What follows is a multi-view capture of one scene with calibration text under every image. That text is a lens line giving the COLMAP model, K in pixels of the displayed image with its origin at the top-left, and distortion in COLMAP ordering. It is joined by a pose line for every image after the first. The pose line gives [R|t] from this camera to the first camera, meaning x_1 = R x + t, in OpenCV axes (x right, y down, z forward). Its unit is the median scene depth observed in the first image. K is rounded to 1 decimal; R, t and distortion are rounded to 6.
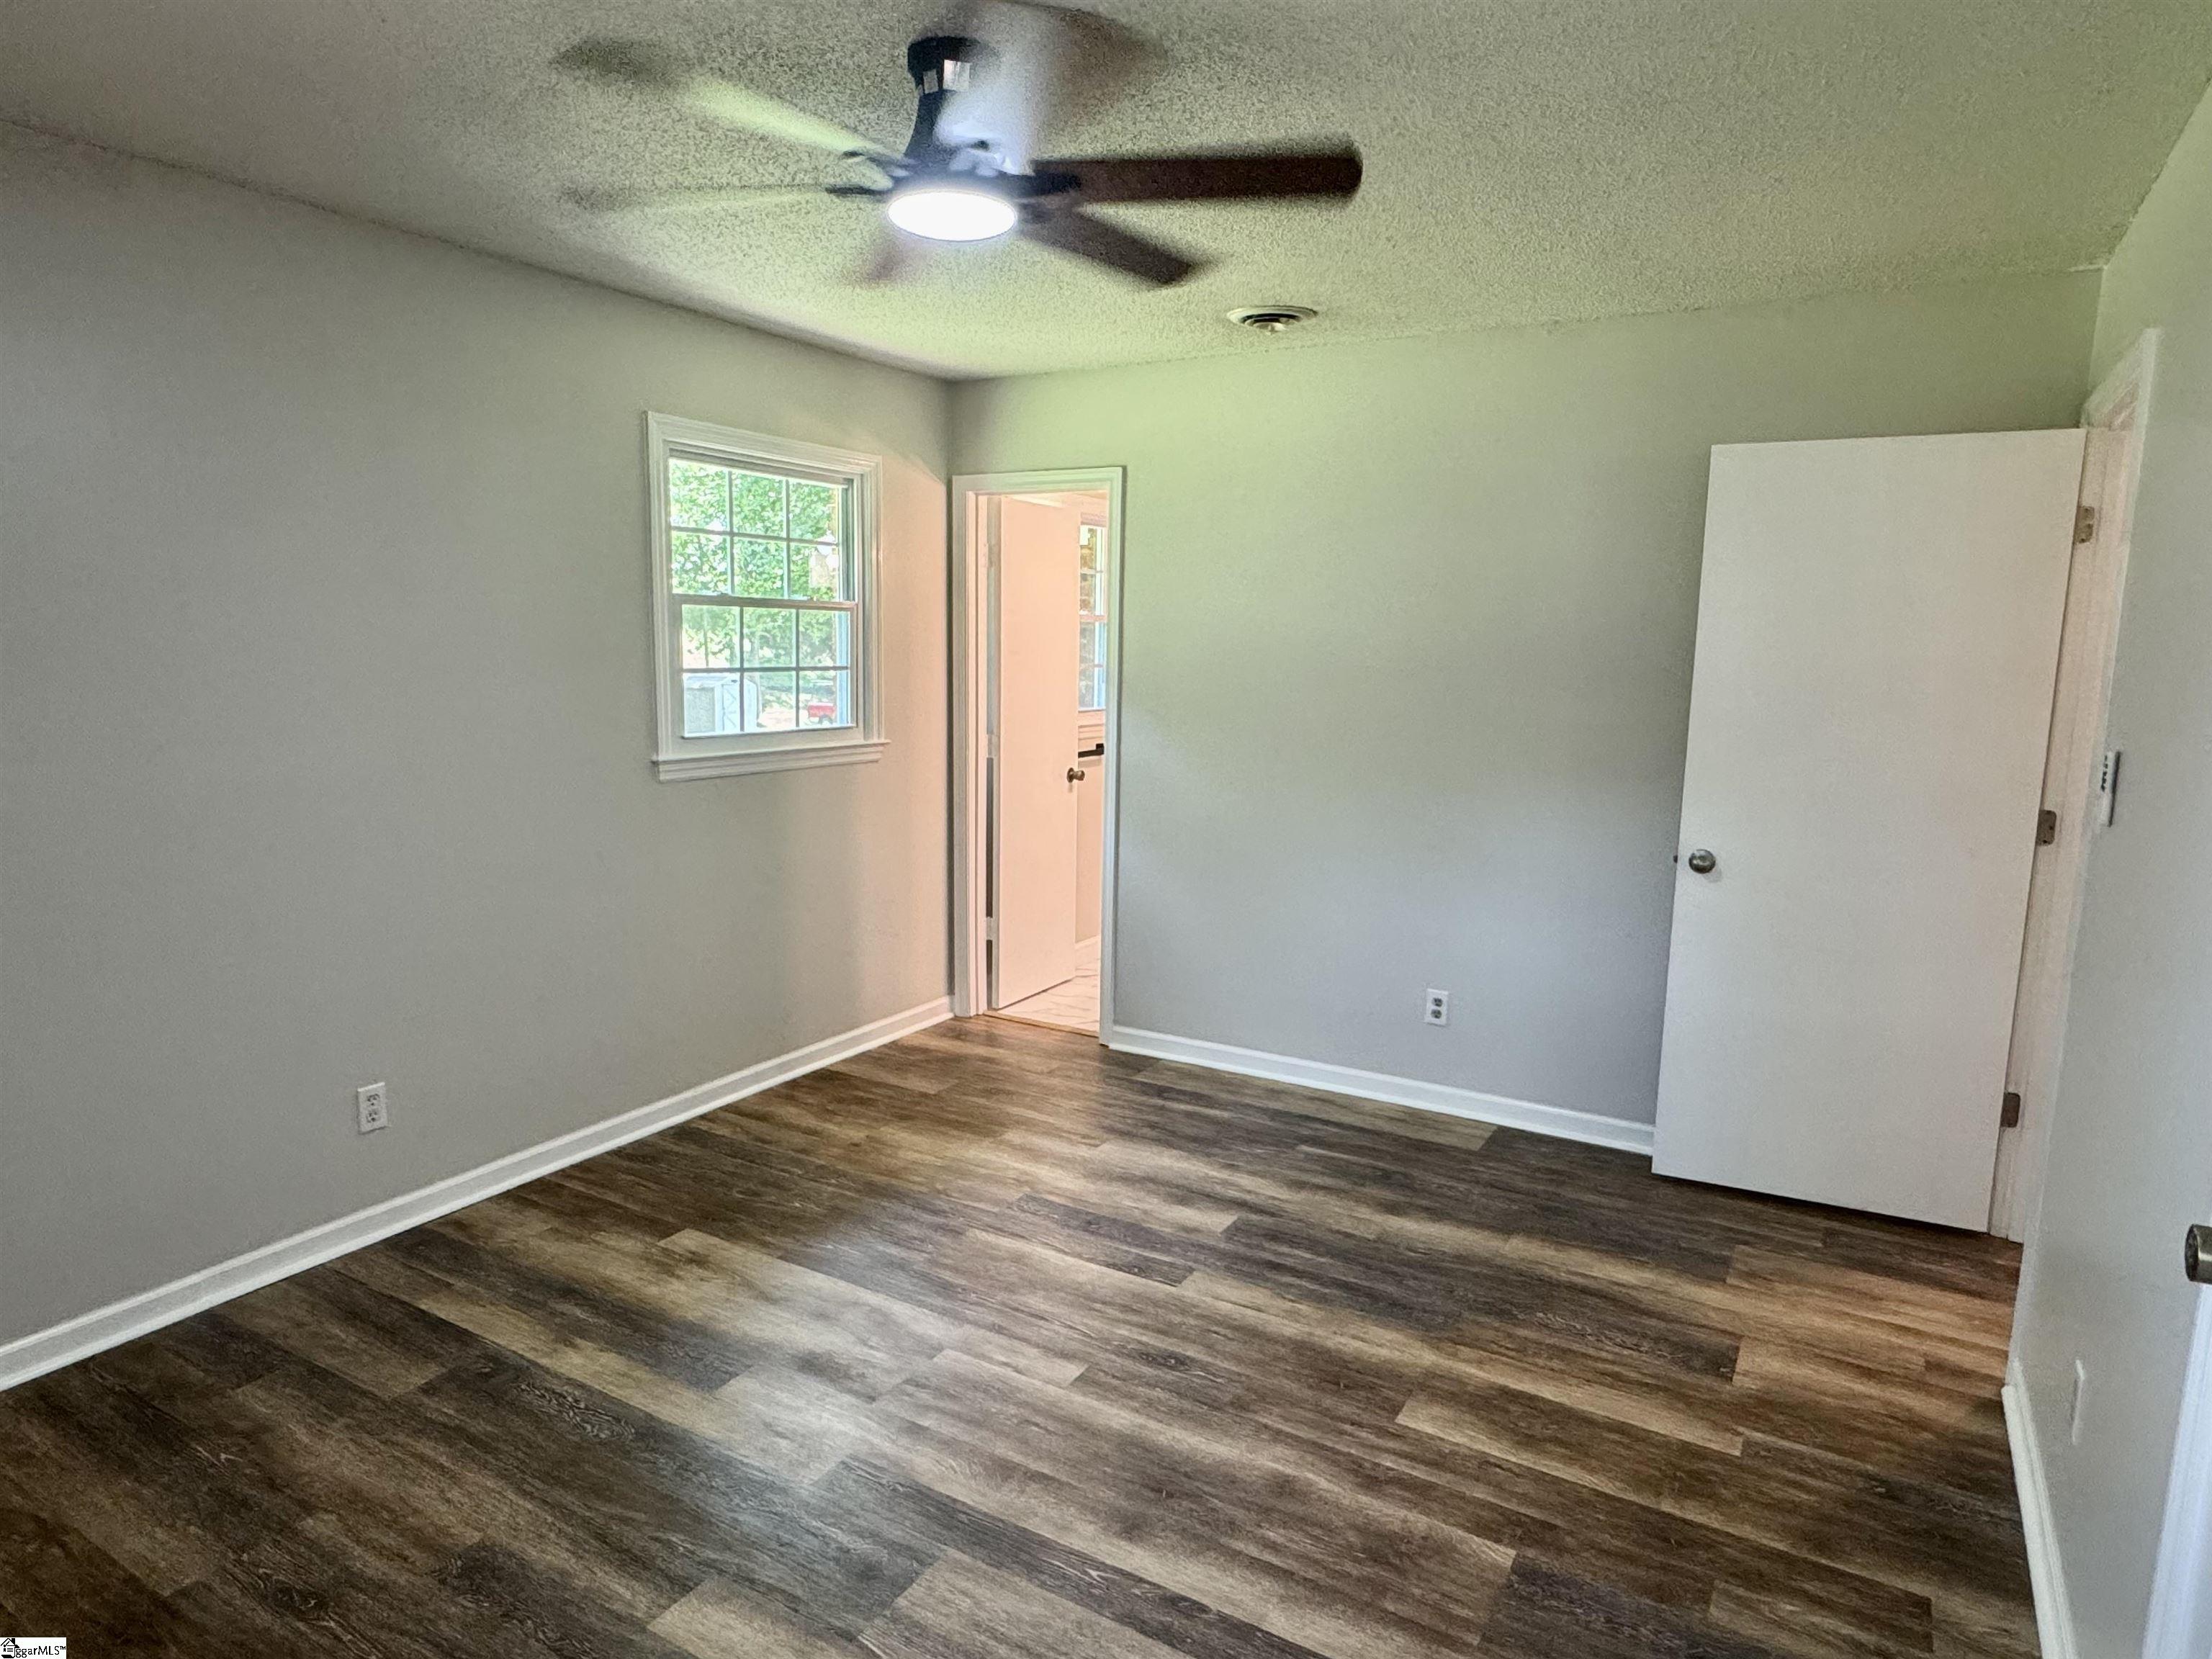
lens RADIAL K [[1347.2, 0, 1109.8], [0, 1347.2, 827.4], [0, 0, 1]] dist [-0.010882, 0.000927]
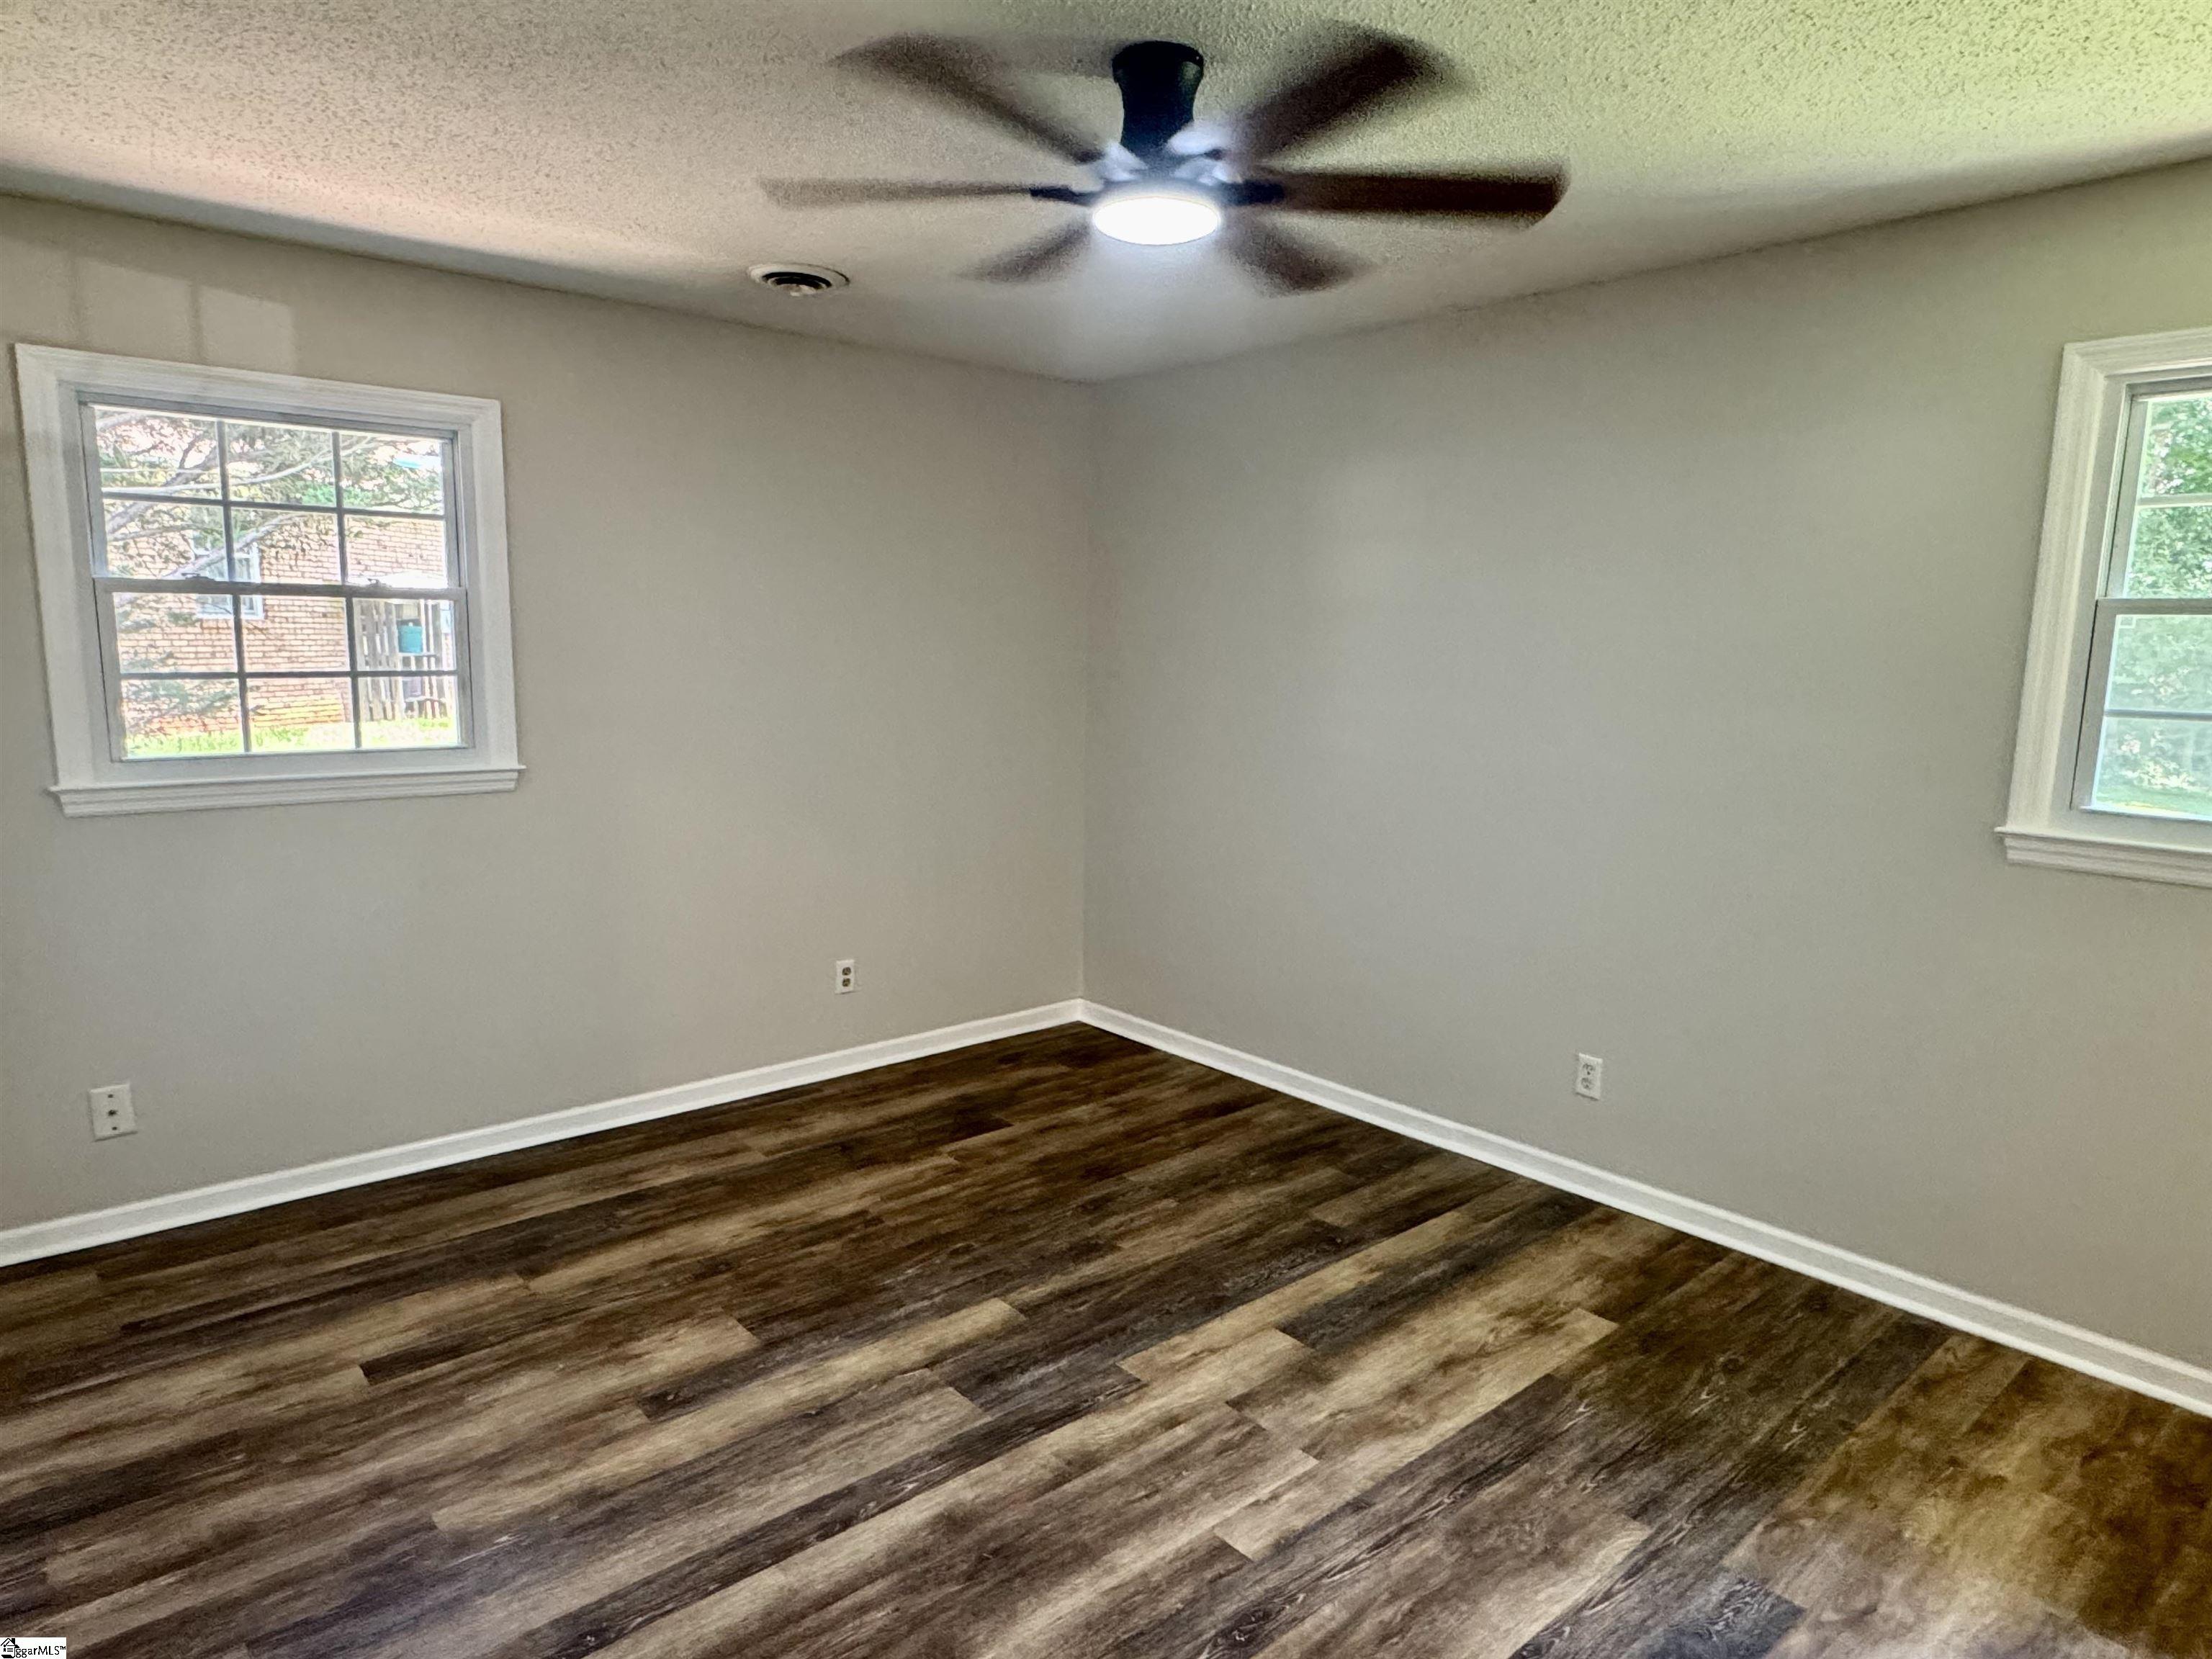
lens RADIAL K [[1347.2, 0, 1109.1], [0, 1347.2, 833.6], [0, 0, 1]] dist [-0.010882, 0.000927]
pose [[-0.331421, 0.115987, -0.936326, 0.680939], [-0.158646, 0.971433, 0.176490, -0.136035], [0.930049, 0.207037, -0.303553, 1.040443]]
